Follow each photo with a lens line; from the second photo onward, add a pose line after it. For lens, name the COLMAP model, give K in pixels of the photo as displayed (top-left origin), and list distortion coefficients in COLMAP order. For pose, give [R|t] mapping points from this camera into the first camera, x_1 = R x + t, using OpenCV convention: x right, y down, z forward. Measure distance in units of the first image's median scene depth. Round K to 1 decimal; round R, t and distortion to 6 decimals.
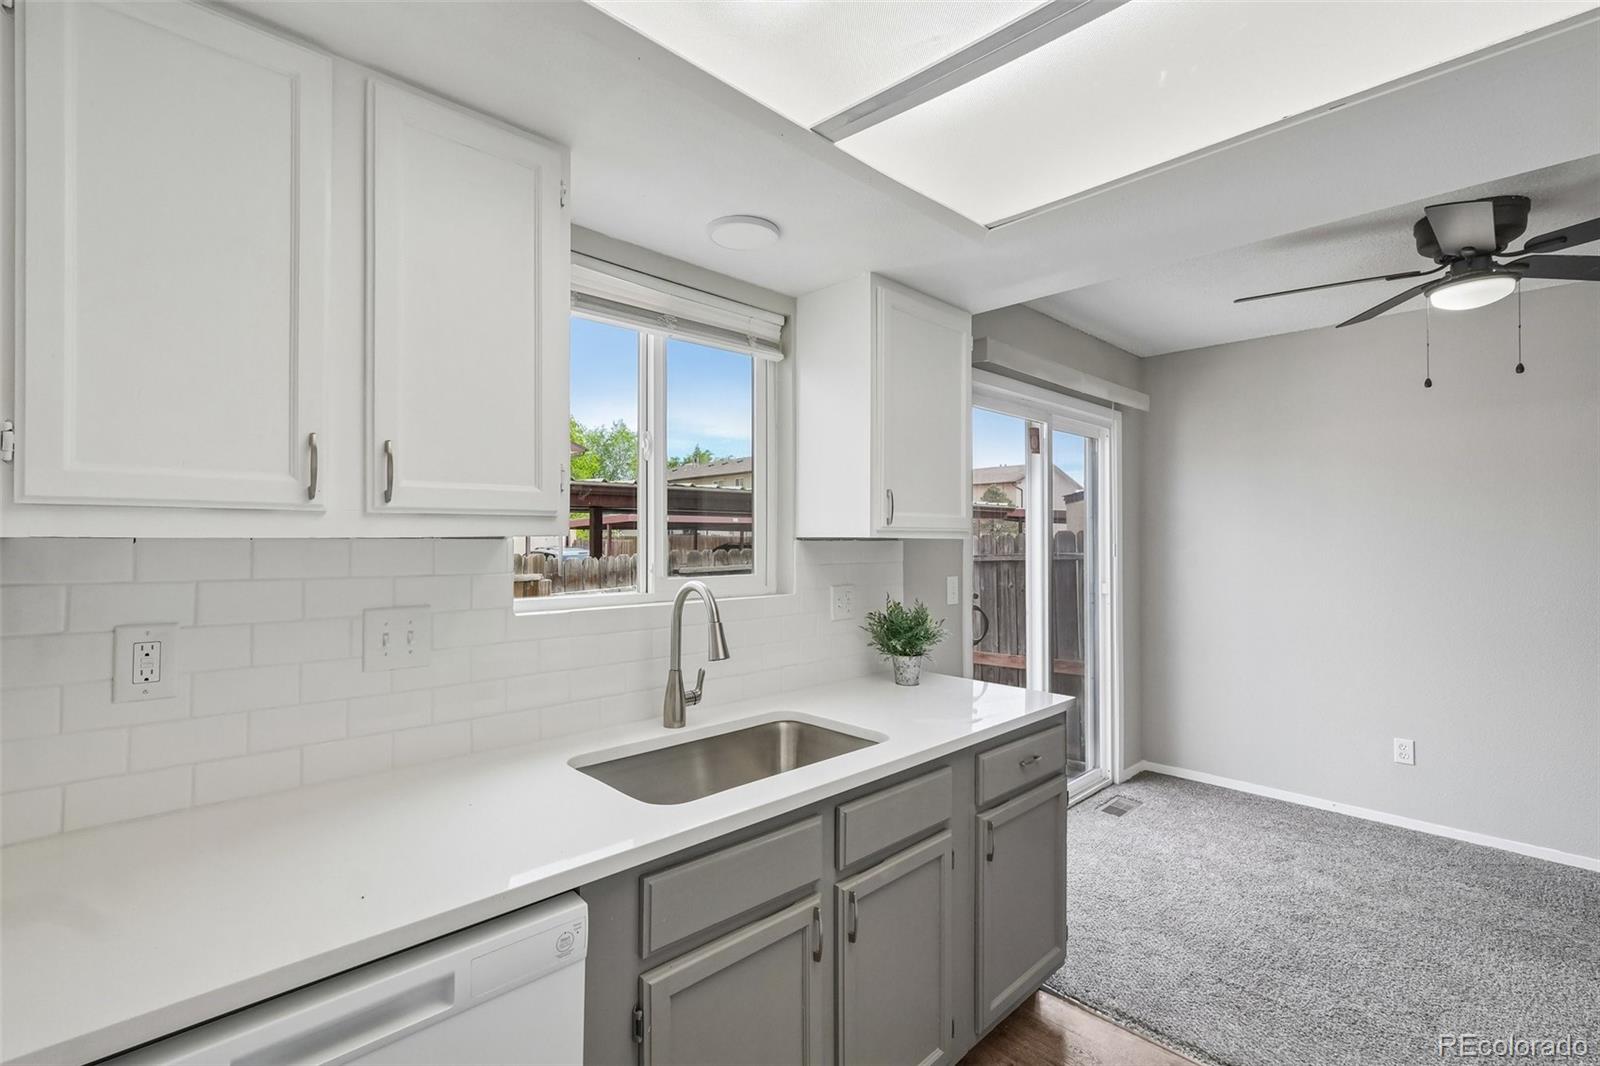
lens RADIAL K [[694.6, 0, 765.3], [0, 694.6, 530.8], [0, 0, 1]] dist [0.000678, 0.002982]
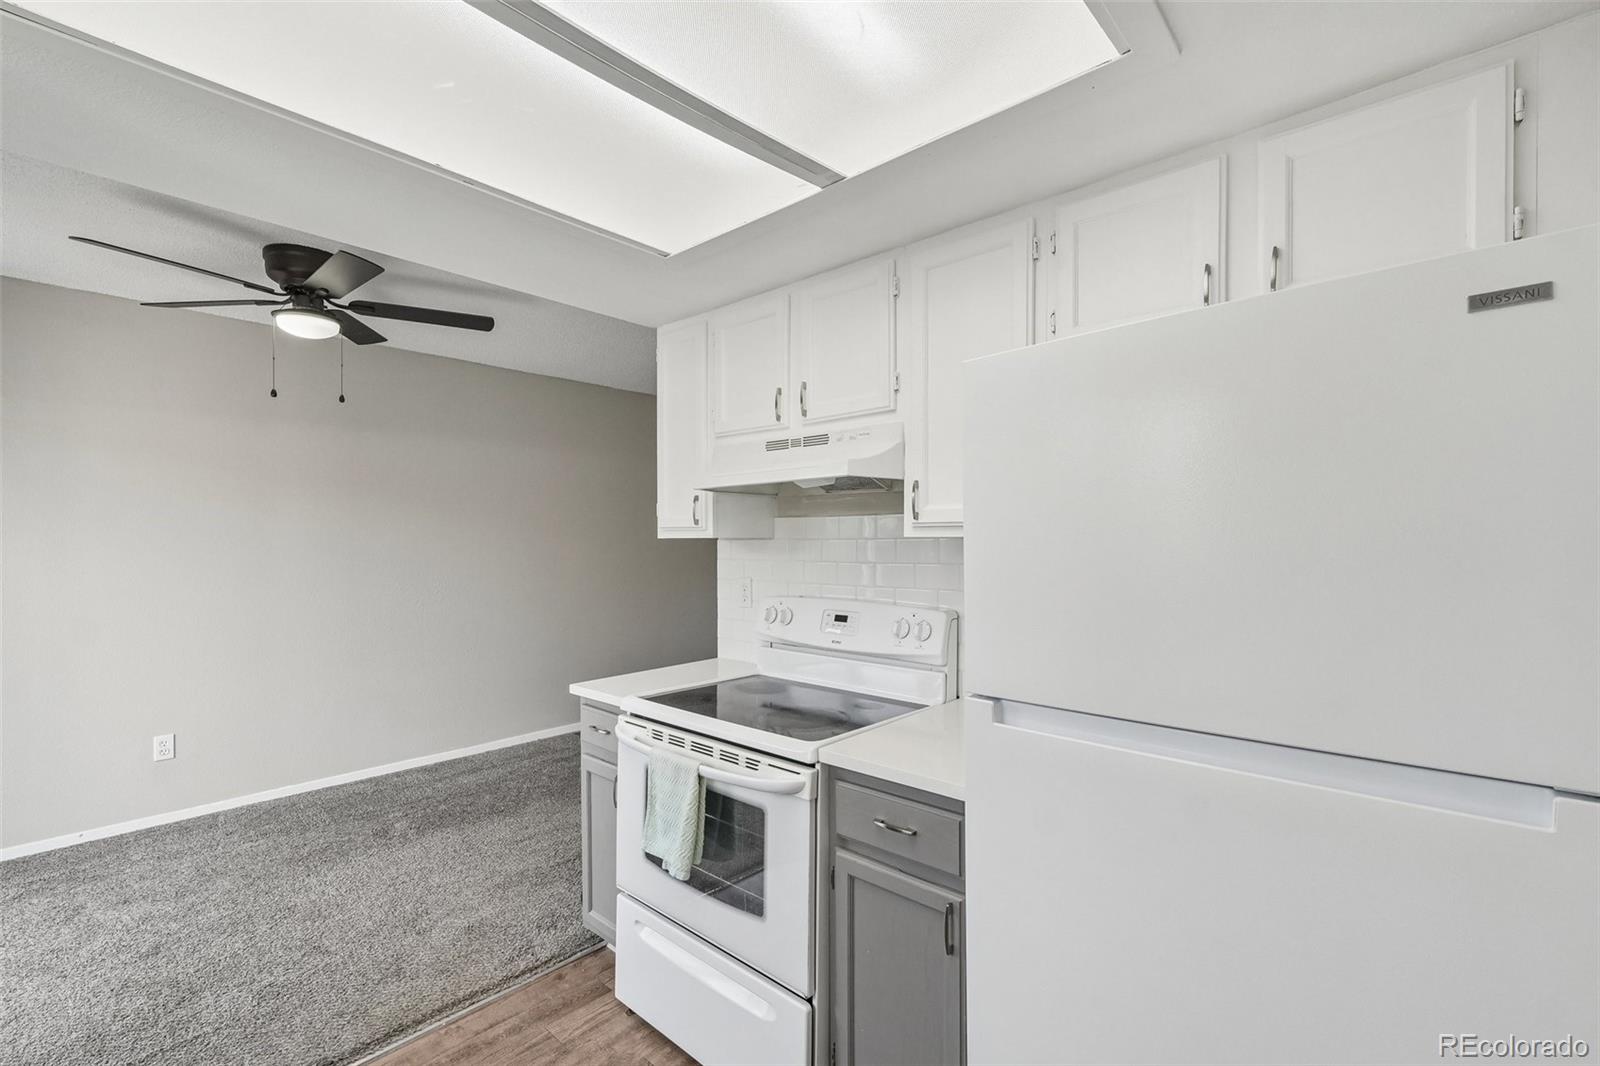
lens RADIAL K [[694.6, 0, 814.7], [0, 694.6, 533.3], [0, 0, 1]] dist [0.000678, 0.002982]
pose [[-0.099362, 0.004049, 0.995043, -0.190454], [-0.014144, 0.999885, -0.005481, 0.003949], [-0.994951, -0.014619, -0.099294, 0.207254]]
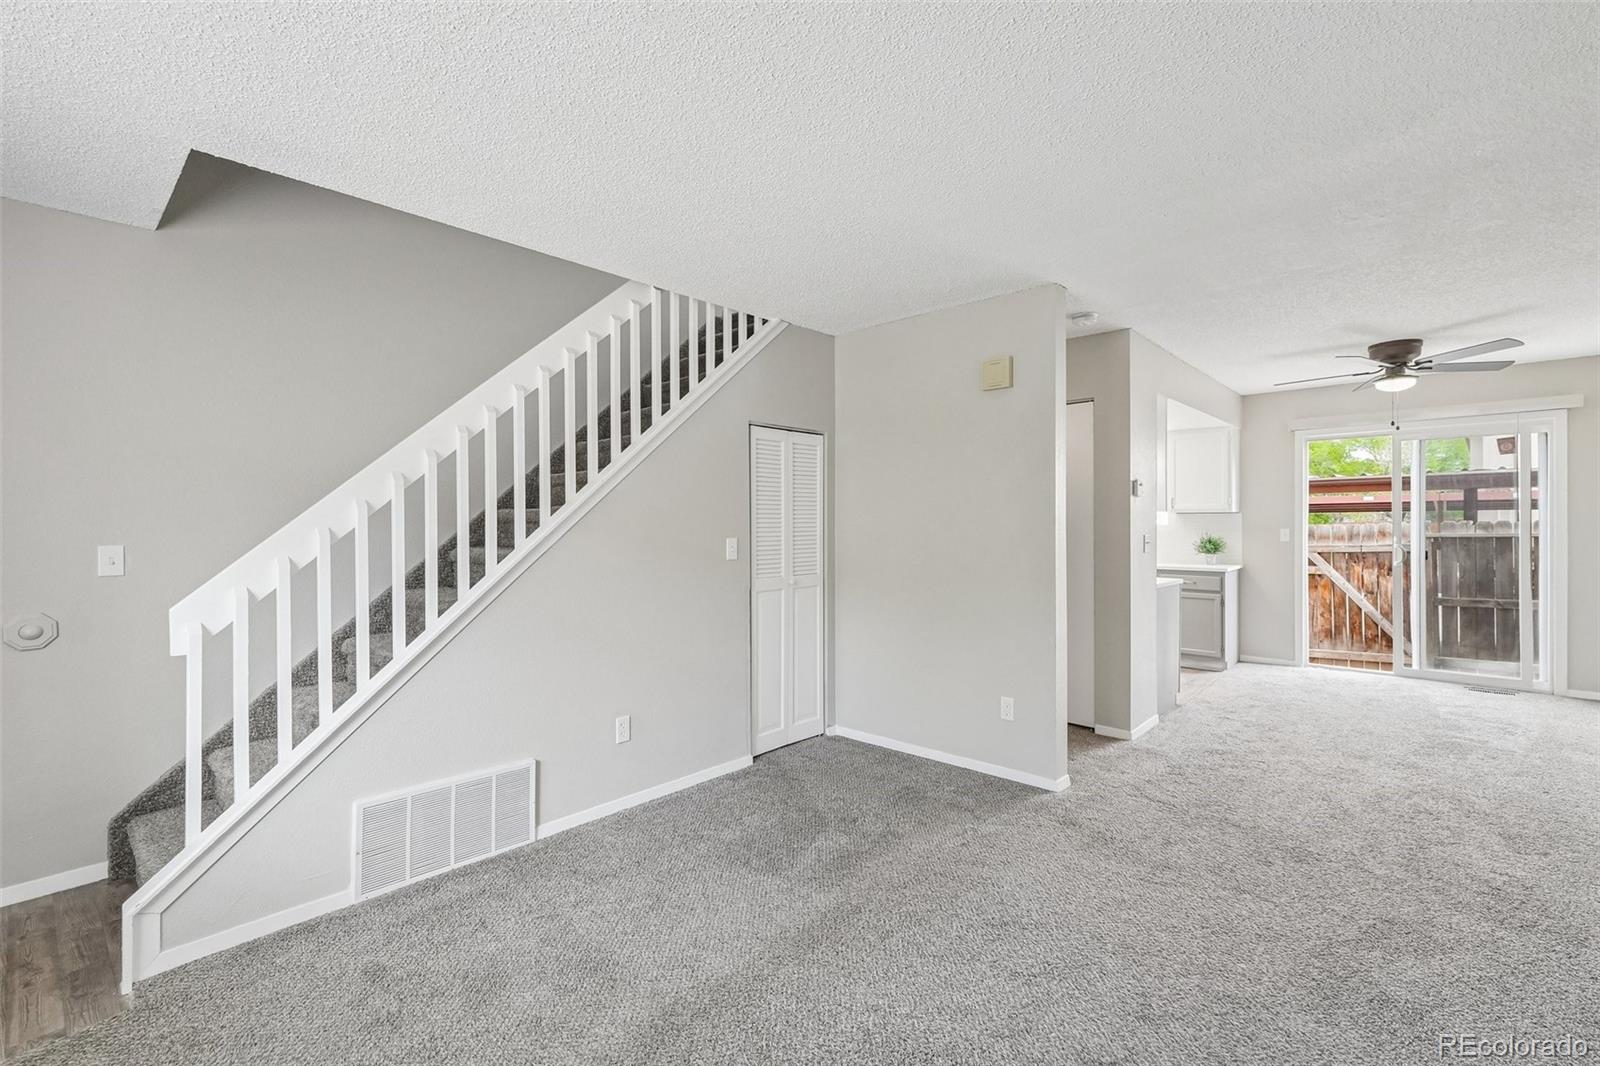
lens RADIAL K [[694.6, 0, 804.9], [0, 694.6, 525.9], [0, 0, 1]] dist [0.000678, 0.002982]
pose [[0.076941, 0.002912, -0.997031, 2.275834], [0.015948, 0.999864, 0.004151, 0.021269], [0.996908, -0.016221, 0.076884, -0.664479]]
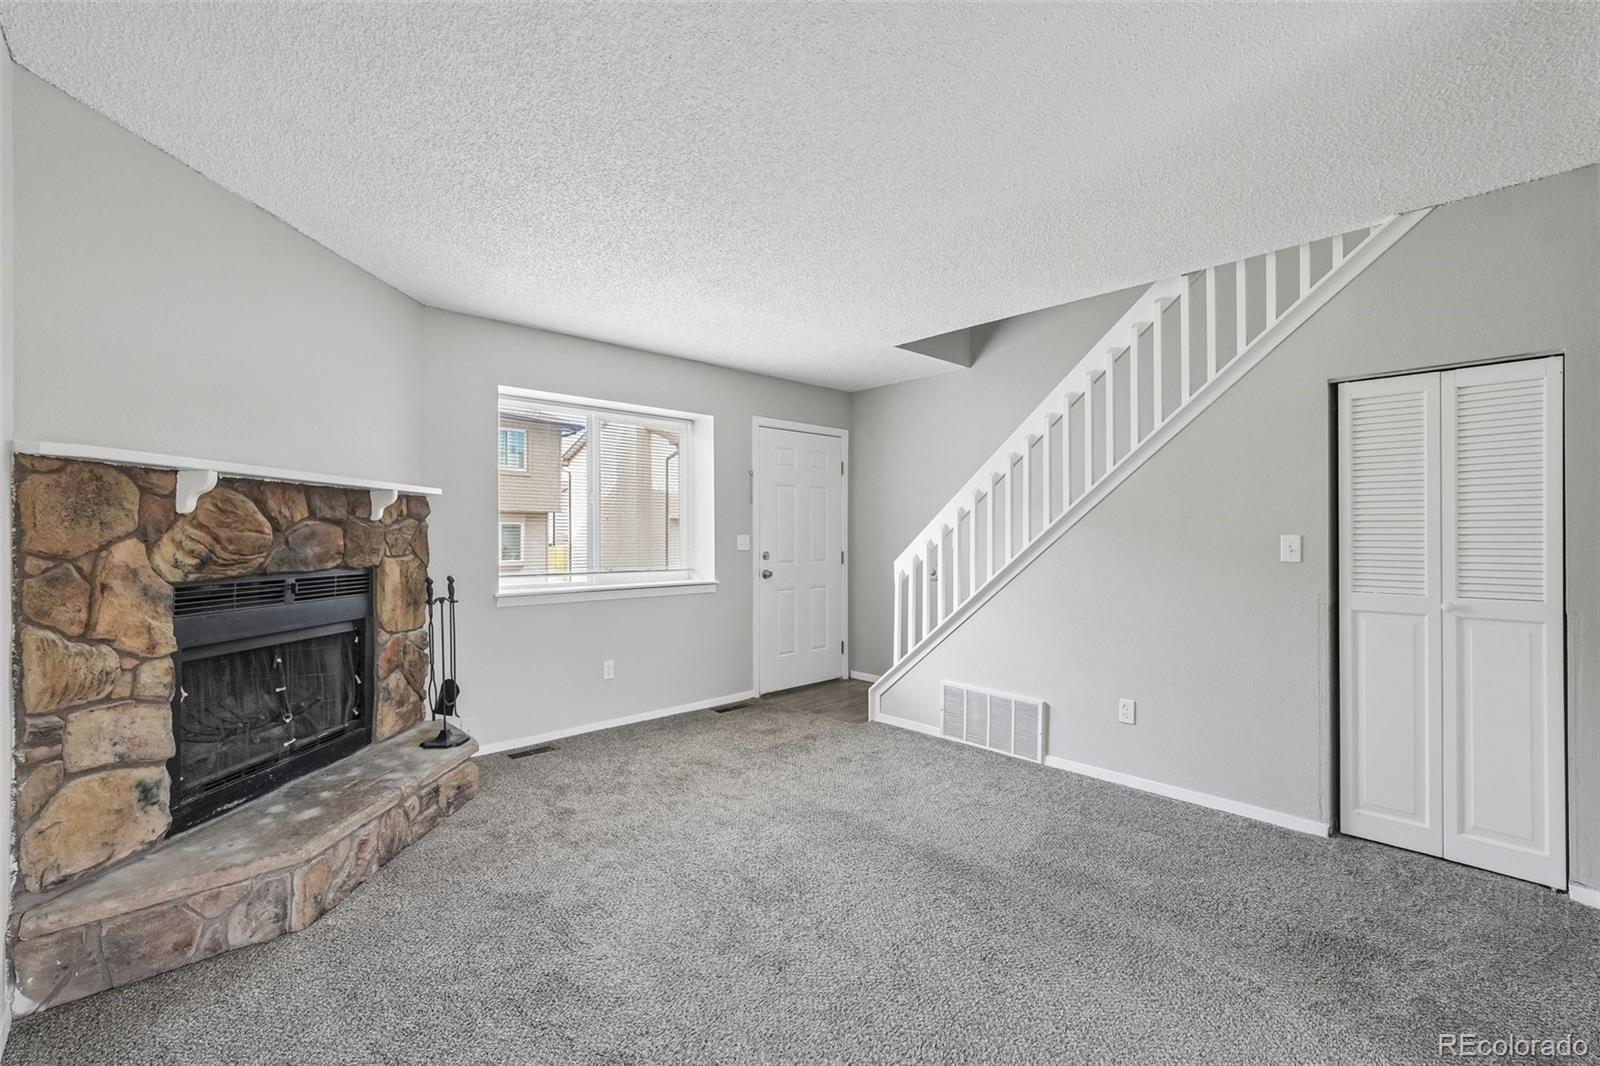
lens RADIAL K [[694.6, 0, 808.2], [0, 694.6, 528.4], [0, 0, 1]] dist [0.000678, 0.002982]
pose [[-0.999851, 0.000217, -0.017240, 1.716381], [0.000533, 0.999832, -0.018304, 0.054653], [0.017233, -0.018310, -0.999684, 0.302736]]
